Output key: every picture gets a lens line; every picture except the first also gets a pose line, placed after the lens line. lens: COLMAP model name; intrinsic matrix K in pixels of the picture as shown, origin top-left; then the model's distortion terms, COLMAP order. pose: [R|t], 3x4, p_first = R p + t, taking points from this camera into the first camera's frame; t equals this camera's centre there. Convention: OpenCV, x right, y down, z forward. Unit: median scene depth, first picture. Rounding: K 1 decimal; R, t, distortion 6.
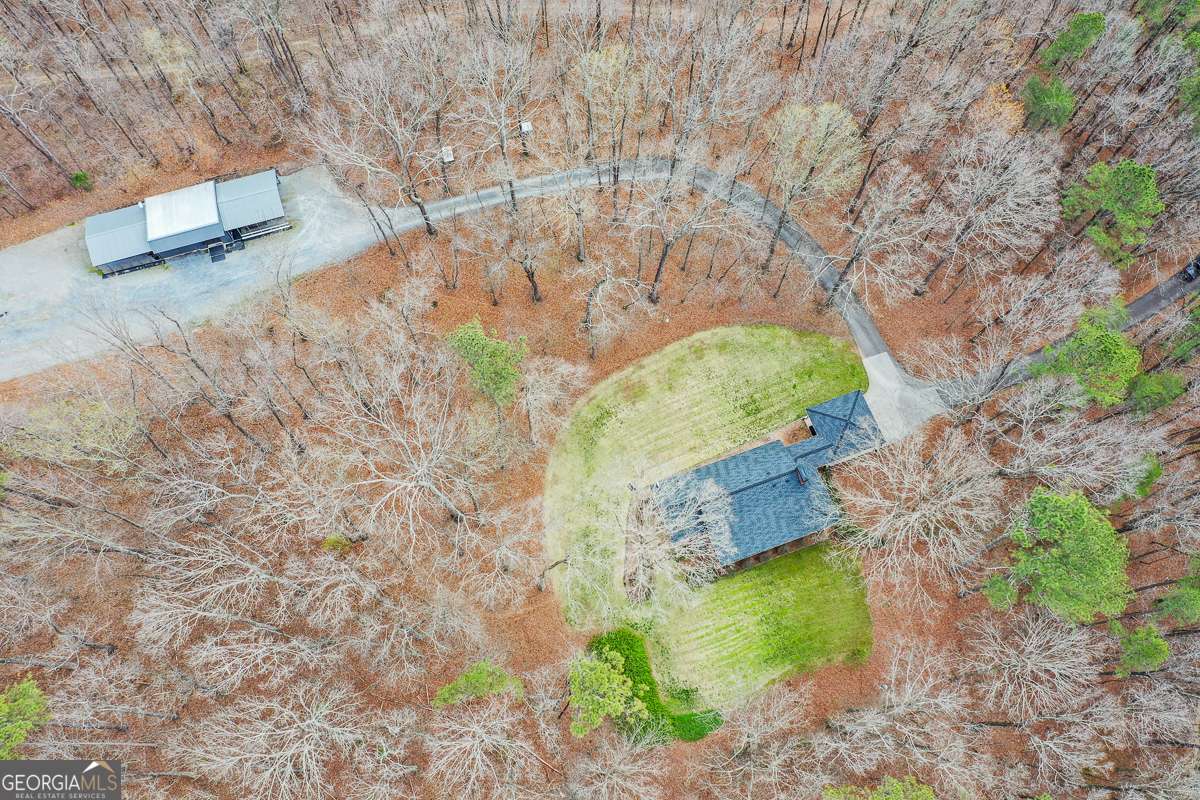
lens RADIAL K [[947.2, 0, 601.1], [0, 947.2, 402.1], [0, 0, 1]] dist [0.003039, 0.014546]
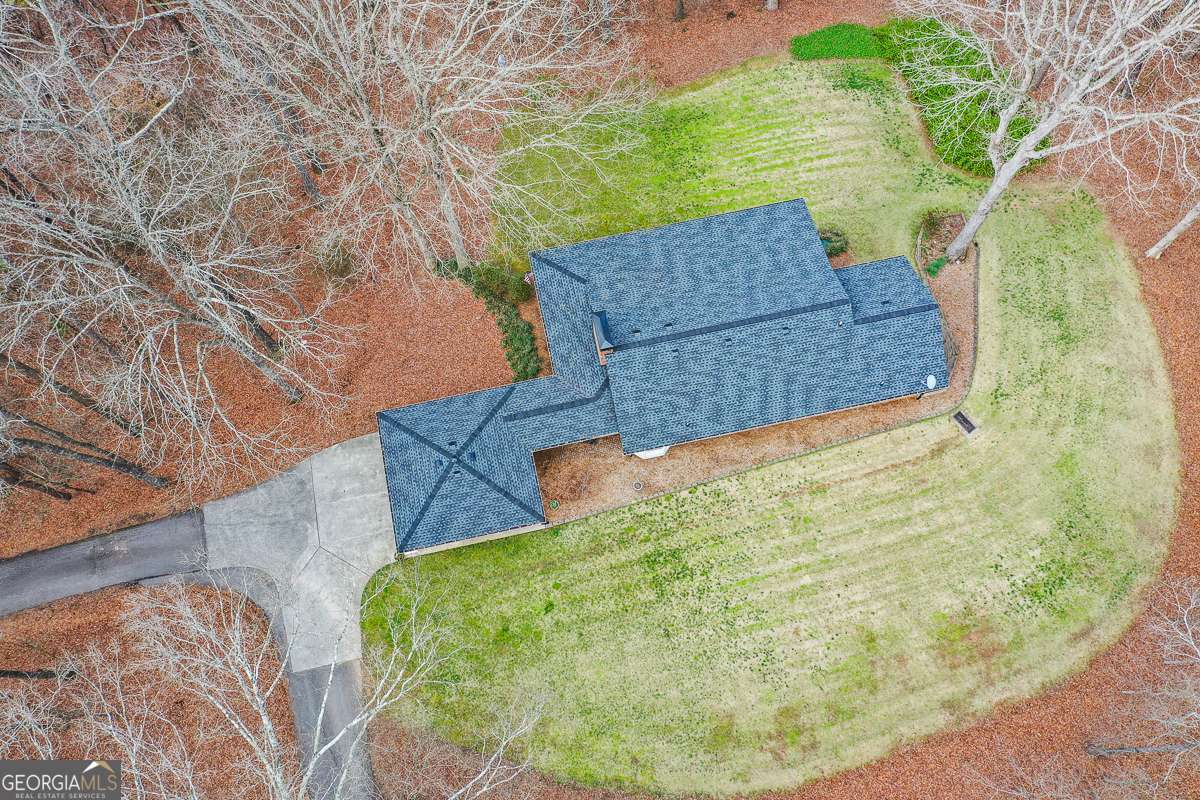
lens RADIAL K [[947.2, 0, 600.2], [0, 947.2, 399.9], [0, 0, 1]] dist [0.003039, 0.014546]
pose [[-0.990253, -0.122490, 0.066300, 0.166515], [0.137407, -0.781296, 0.608849, -0.186241], [-0.022779, 0.612024, 0.790511, 0.629393]]
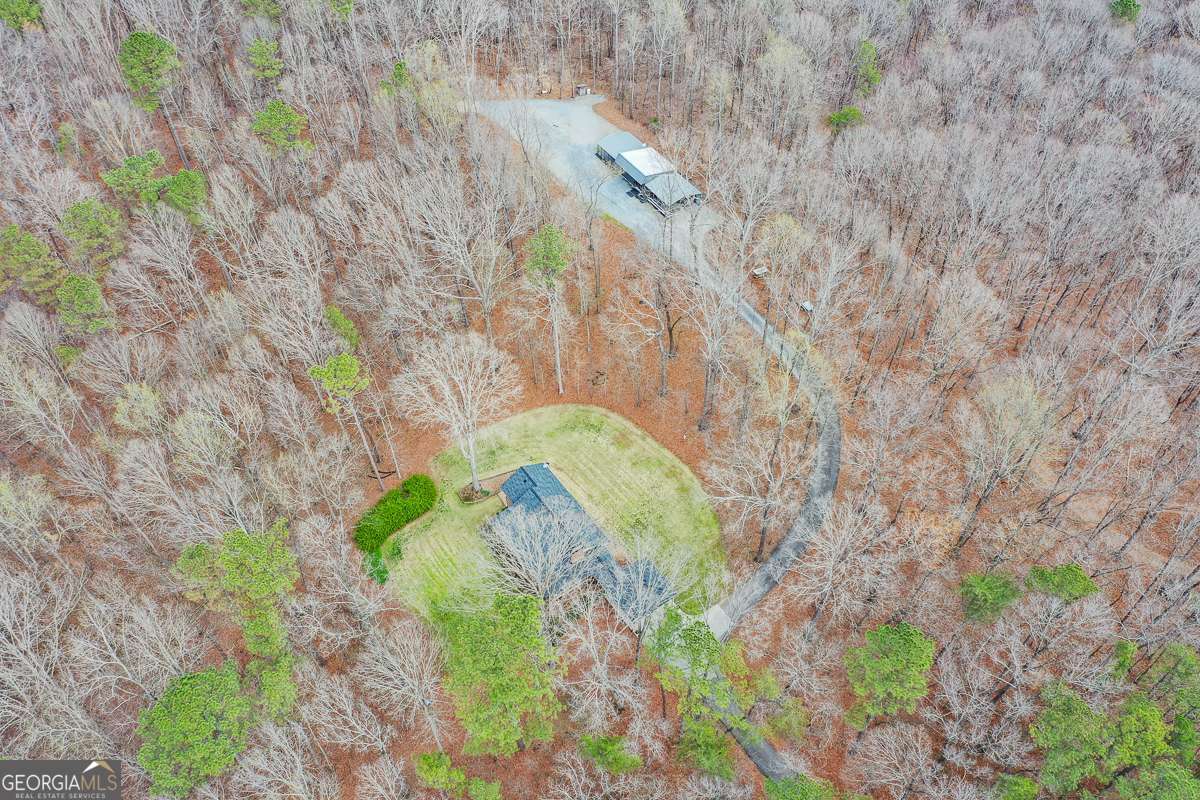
lens RADIAL K [[947.2, 0, 598.3], [0, 947.2, 398.3], [0, 0, 1]] dist [0.003039, 0.014546]
pose [[0.261218, 0.725752, -0.636435, 0.742625], [-0.898507, 0.423773, 0.114463, -0.142538], [0.352776, 0.541941, 0.762790, 0.040728]]
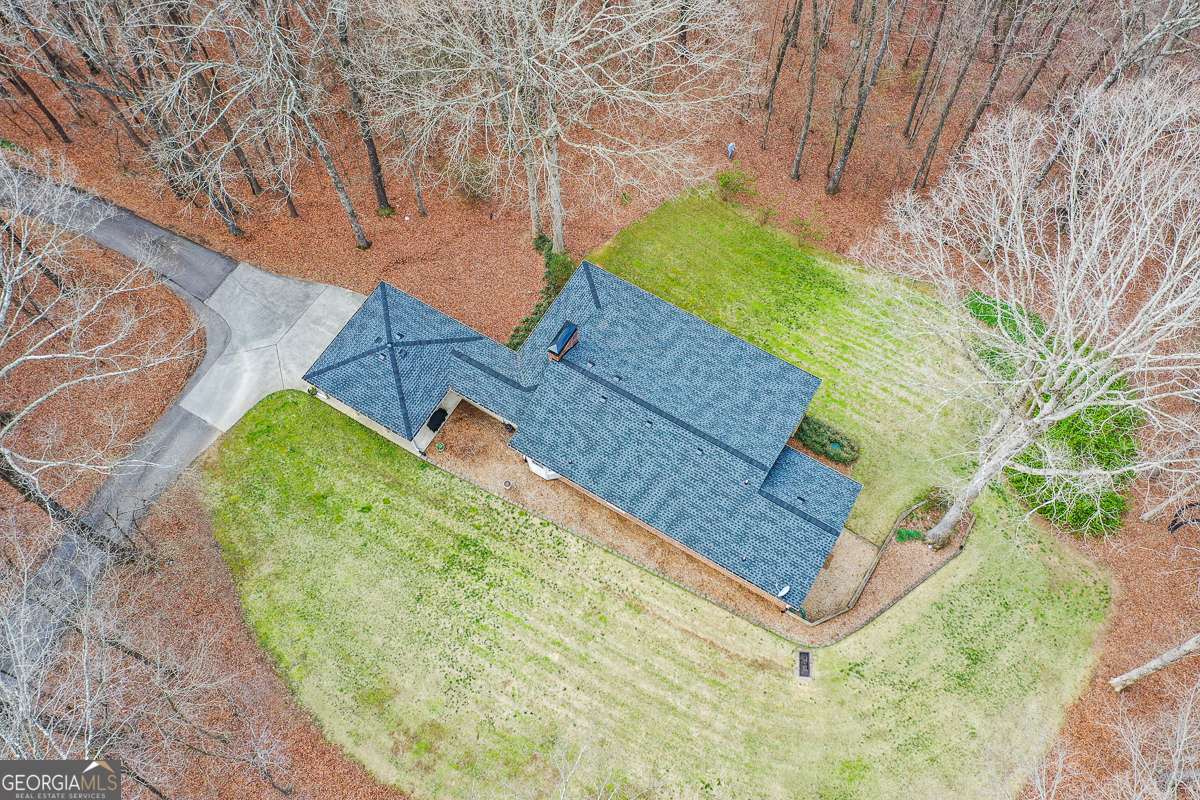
lens RADIAL K [[947.2, 0, 600.1], [0, 947.2, 401.7], [0, 0, 1]] dist [0.003039, 0.014546]
pose [[-0.629366, -0.692210, 0.353192, 0.020988], [0.733478, -0.378984, 0.564252, -0.160241], [-0.256727, 0.614179, 0.746241, 0.622653]]
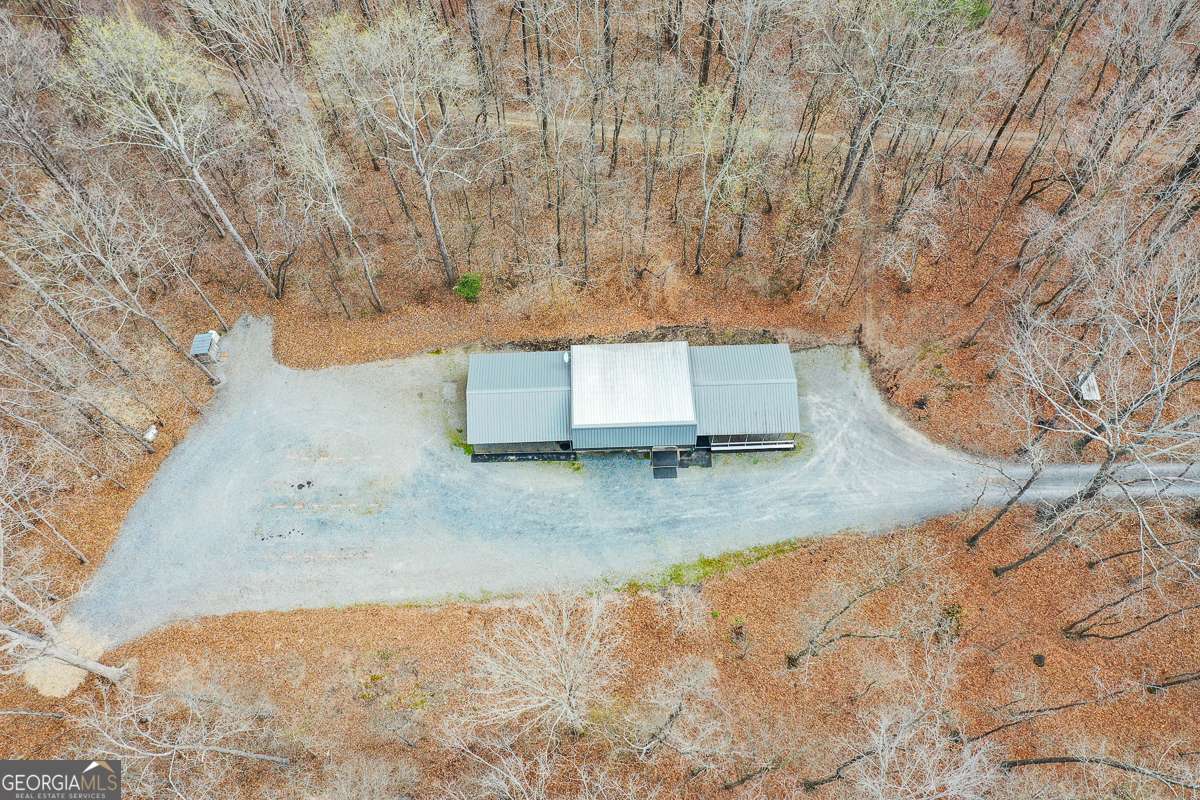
lens RADIAL K [[947.2, 0, 591.7], [0, 947.2, 403.3], [0, 0, 1]] dist [0.003039, 0.014546]
pose [[0.963168, 0.242629, -0.115927, -0.391736], [-0.250070, 0.966696, -0.054443, -0.150760], [0.098857, 0.081428, 0.991765, 0.419444]]
